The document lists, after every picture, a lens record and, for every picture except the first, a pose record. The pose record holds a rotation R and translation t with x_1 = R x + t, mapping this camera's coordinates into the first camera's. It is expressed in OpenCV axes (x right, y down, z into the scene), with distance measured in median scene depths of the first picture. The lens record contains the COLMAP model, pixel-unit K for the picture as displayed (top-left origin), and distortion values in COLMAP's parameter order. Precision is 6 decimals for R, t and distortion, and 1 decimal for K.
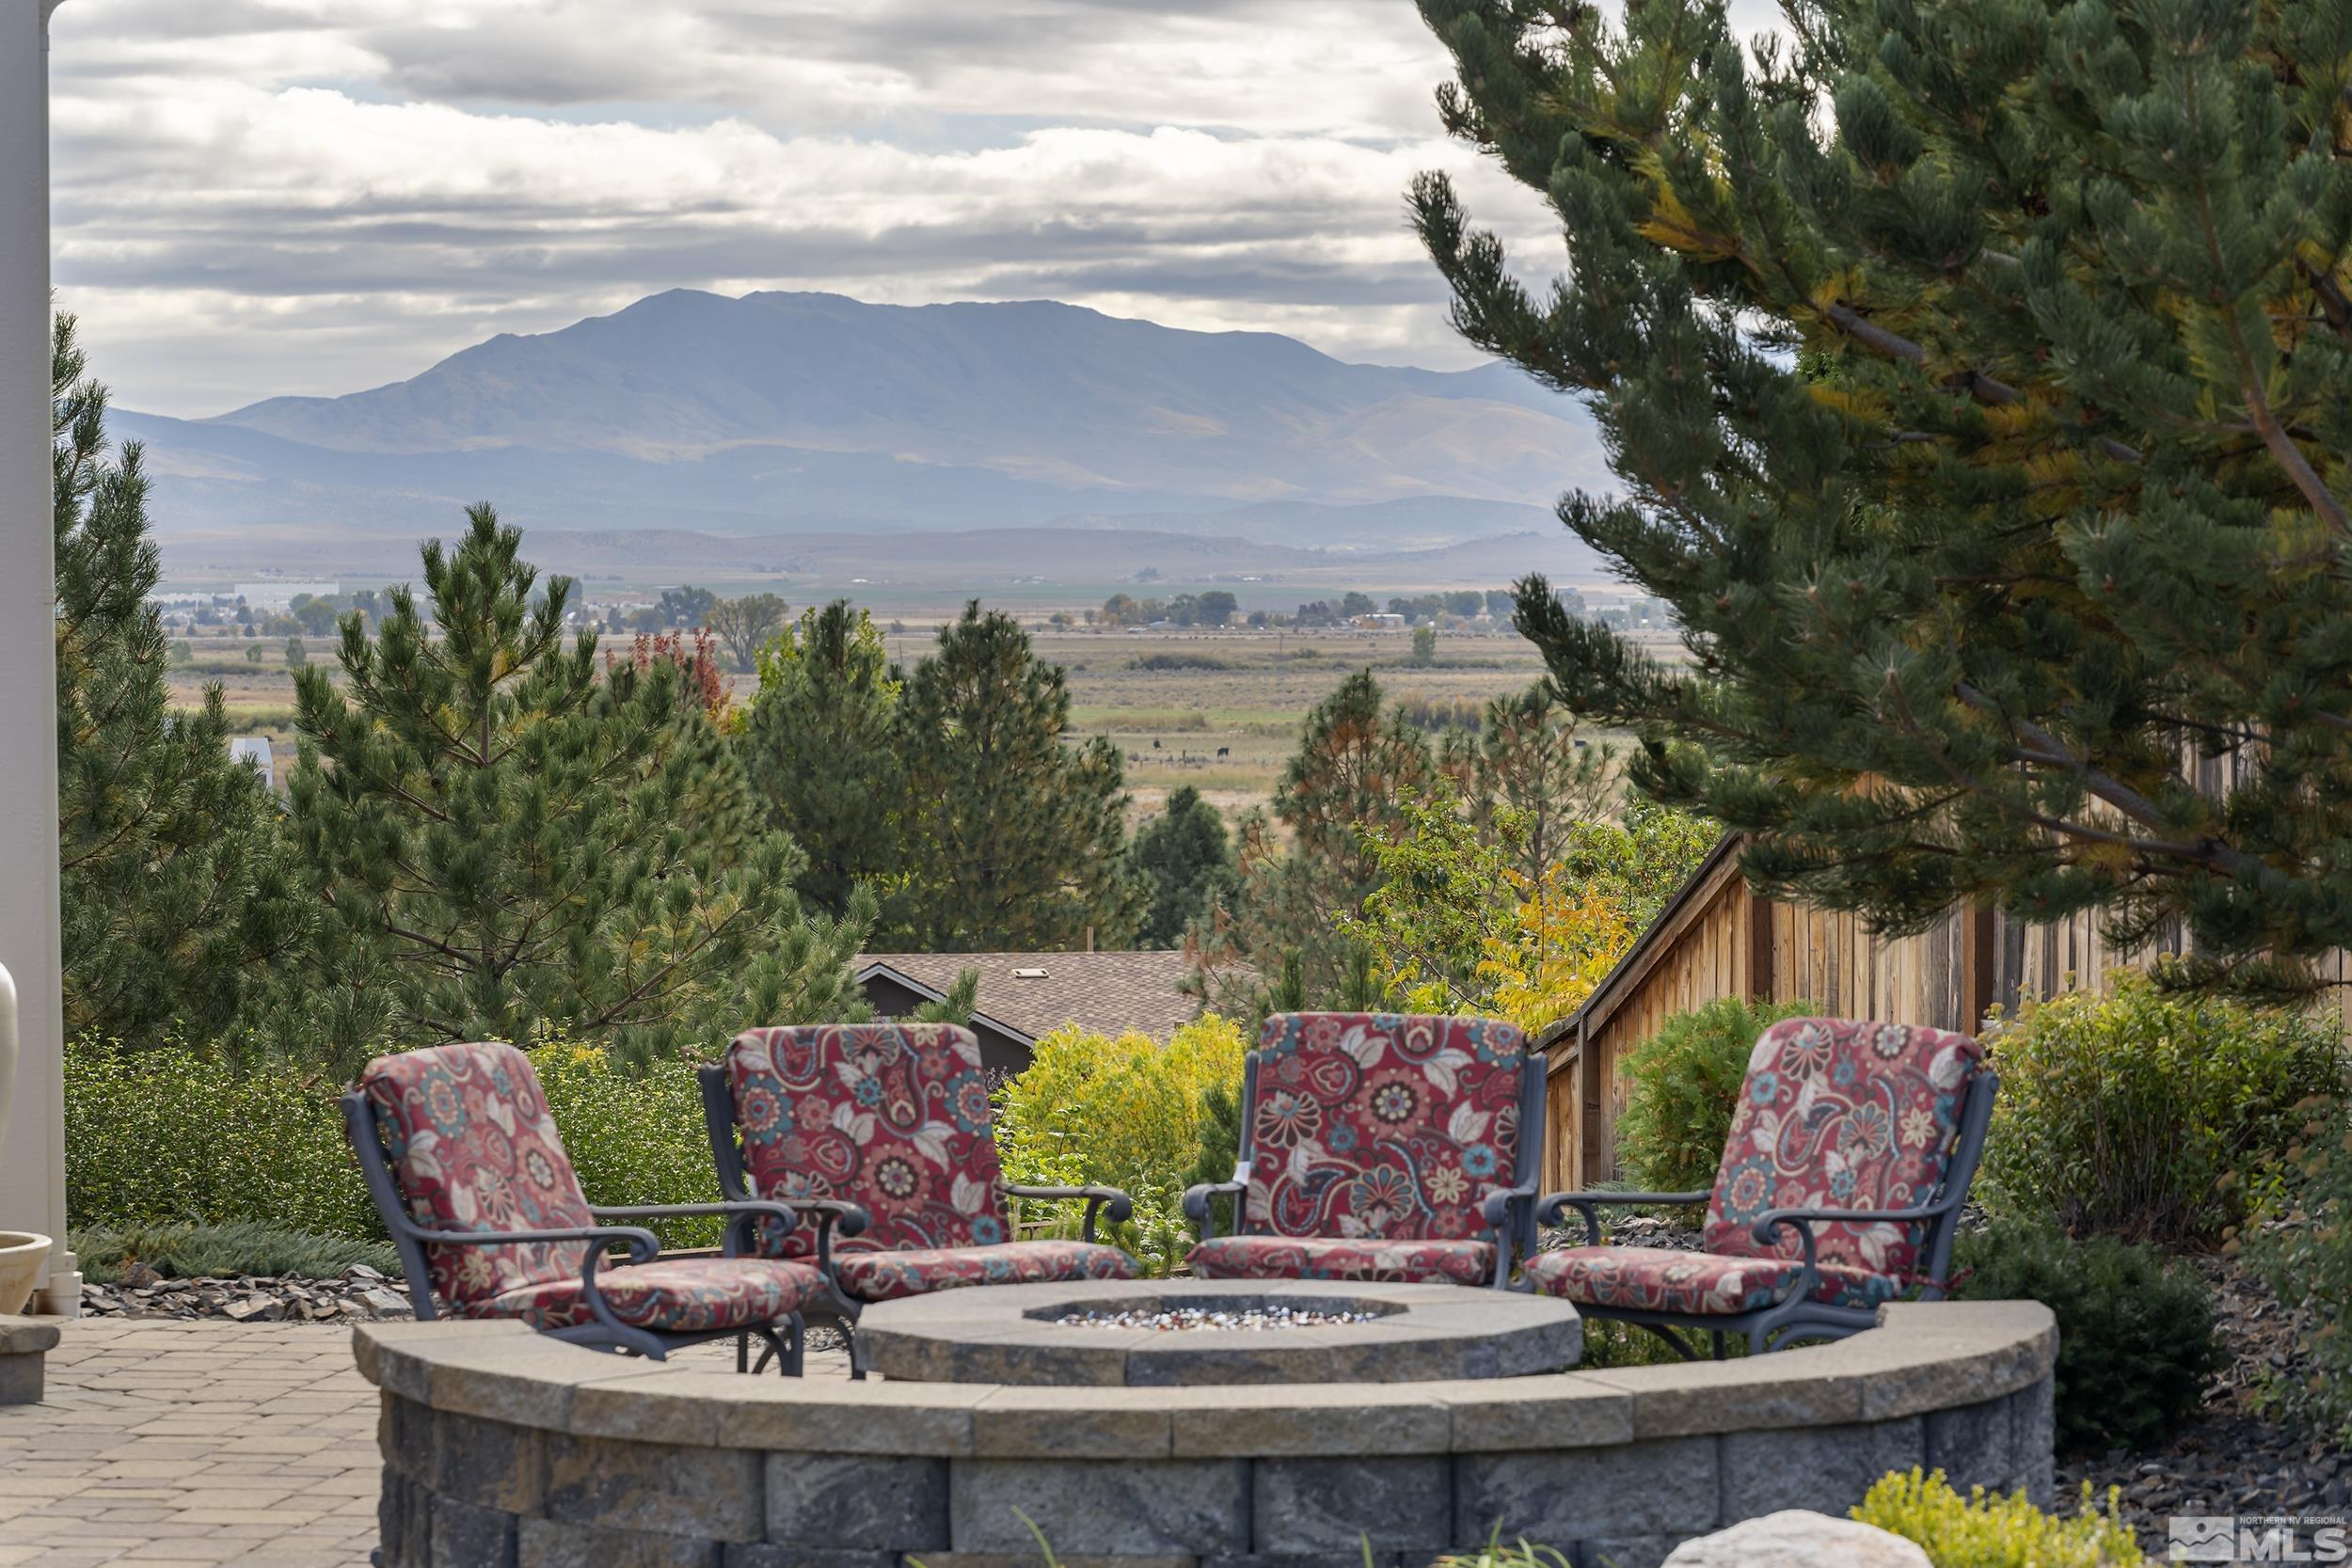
lens RADIAL K [[7563.4, 0, 1176.1], [0, 7563.4, 782.6], [0, 0, 1]] dist [-0.209135, 0.000000]
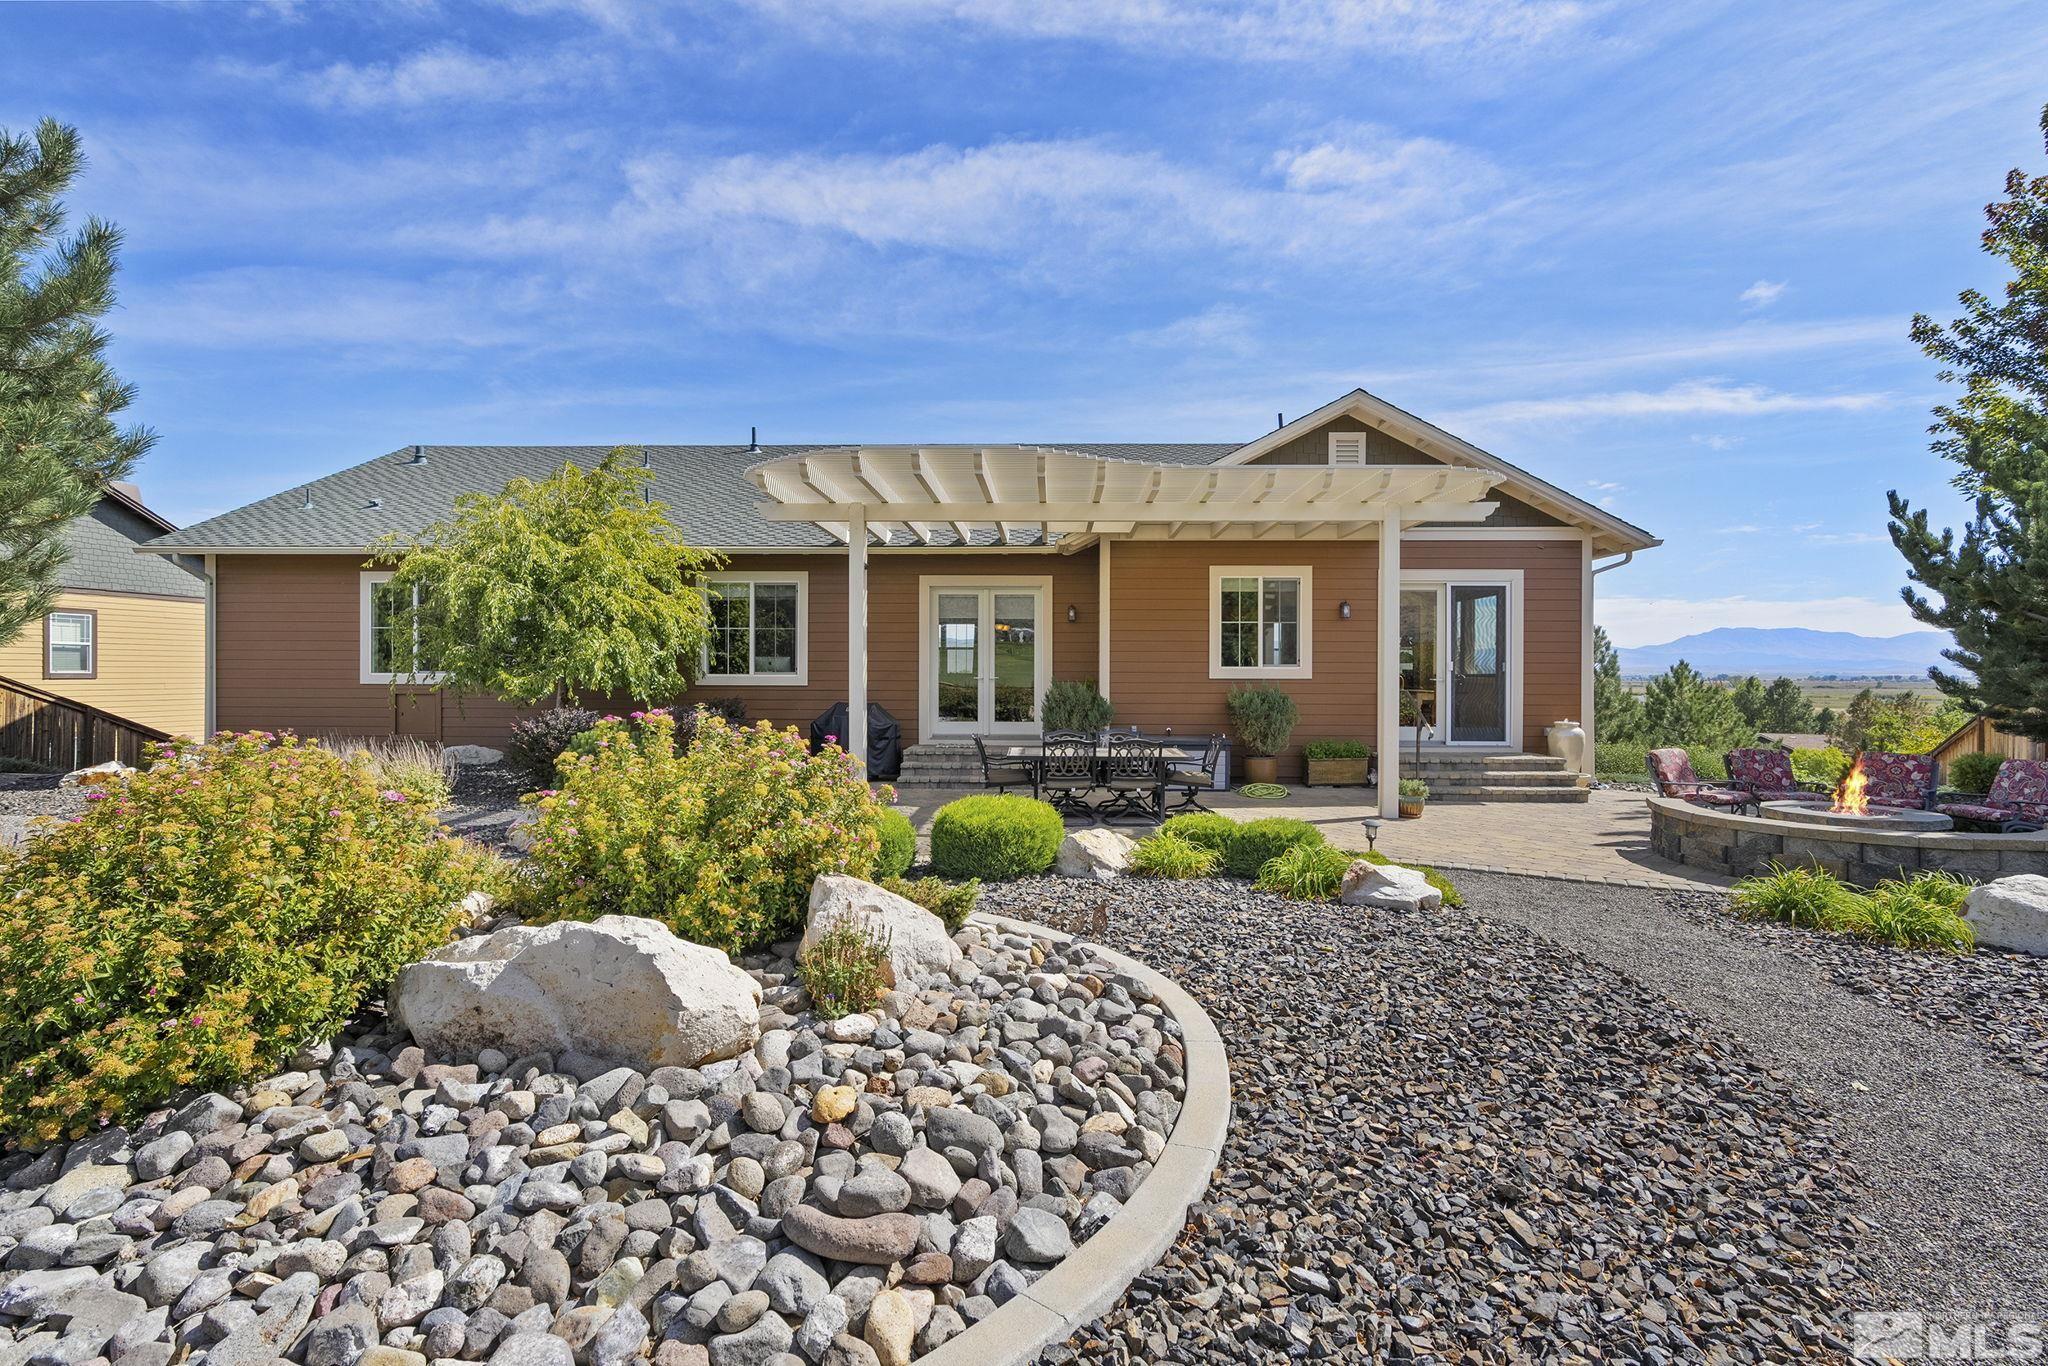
lens RADIAL K [[944.9, 0, 1021.0], [0, 944.9, 685.9], [0, 0, 1]] dist [0.002810, 0.000034]
pose [[0.763200, 0.011803, -0.646054, -0.007764], [-0.019908, 0.999788, -0.005253, 0.000994], [0.645856, 0.016871, 0.763273, 0.130230]]
